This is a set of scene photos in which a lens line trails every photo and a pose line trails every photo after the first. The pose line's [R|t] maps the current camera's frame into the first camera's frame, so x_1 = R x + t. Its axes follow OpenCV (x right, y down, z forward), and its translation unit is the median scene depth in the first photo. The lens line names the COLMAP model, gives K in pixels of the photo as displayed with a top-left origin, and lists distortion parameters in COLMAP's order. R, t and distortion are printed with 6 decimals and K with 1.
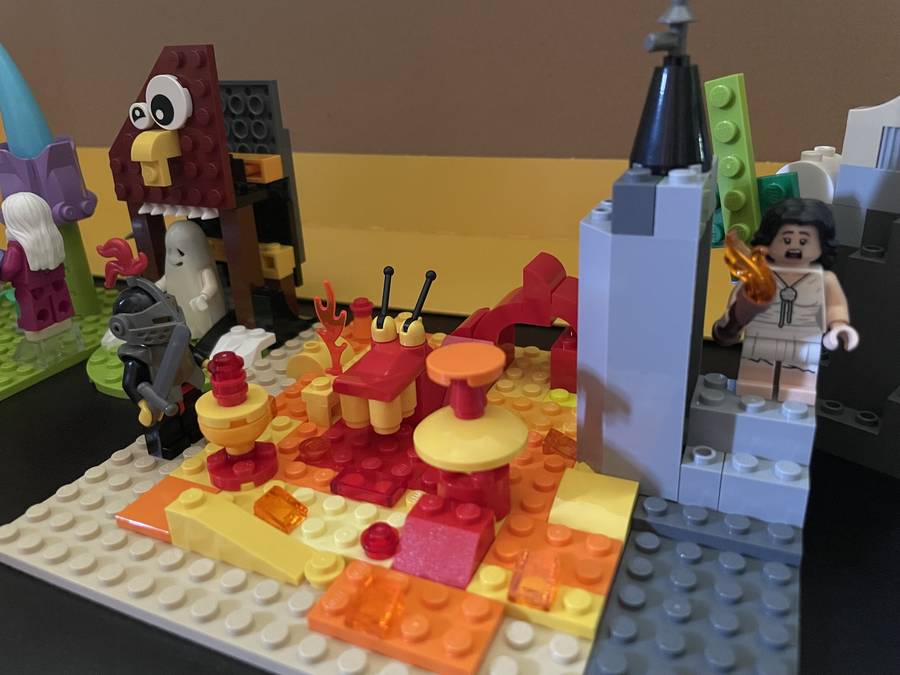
lens RADIAL K [[702.2, 0, 451.7], [0, 702.2, 321.7], [0, 0, 1]] dist [0.061655, -0.101618]
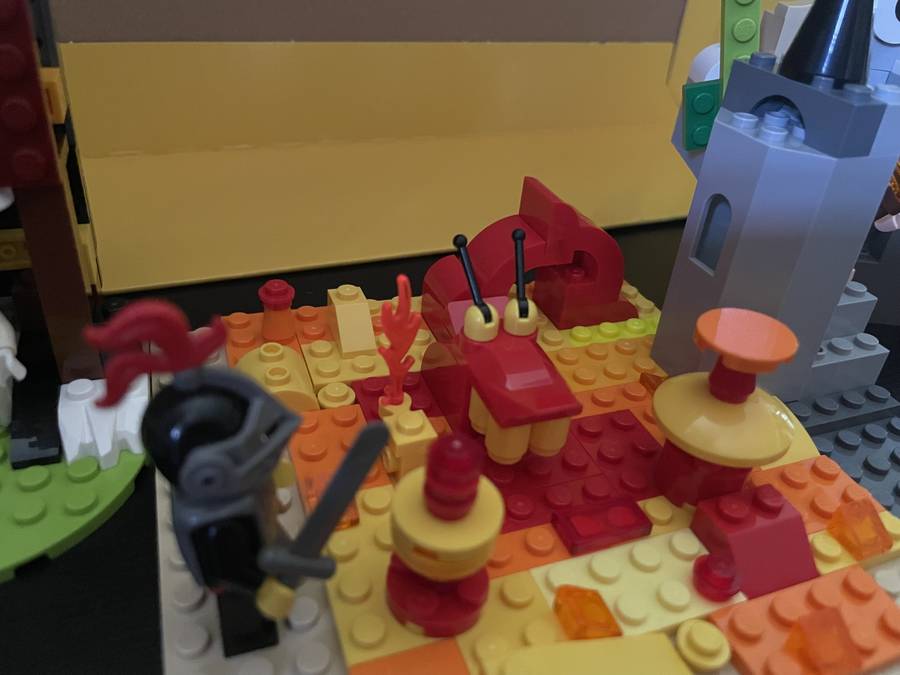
lens RADIAL K [[706.7, 0, 440.8], [0, 706.7, 327.7], [0, 0, 1]] dist [0.067392, -0.101269]
pose [[0.708218, -0.294954, 0.641428, -0.609062], [0.169484, 0.953008, 0.251098, -0.177923], [-0.685348, -0.069121, 0.724928, 0.510036]]
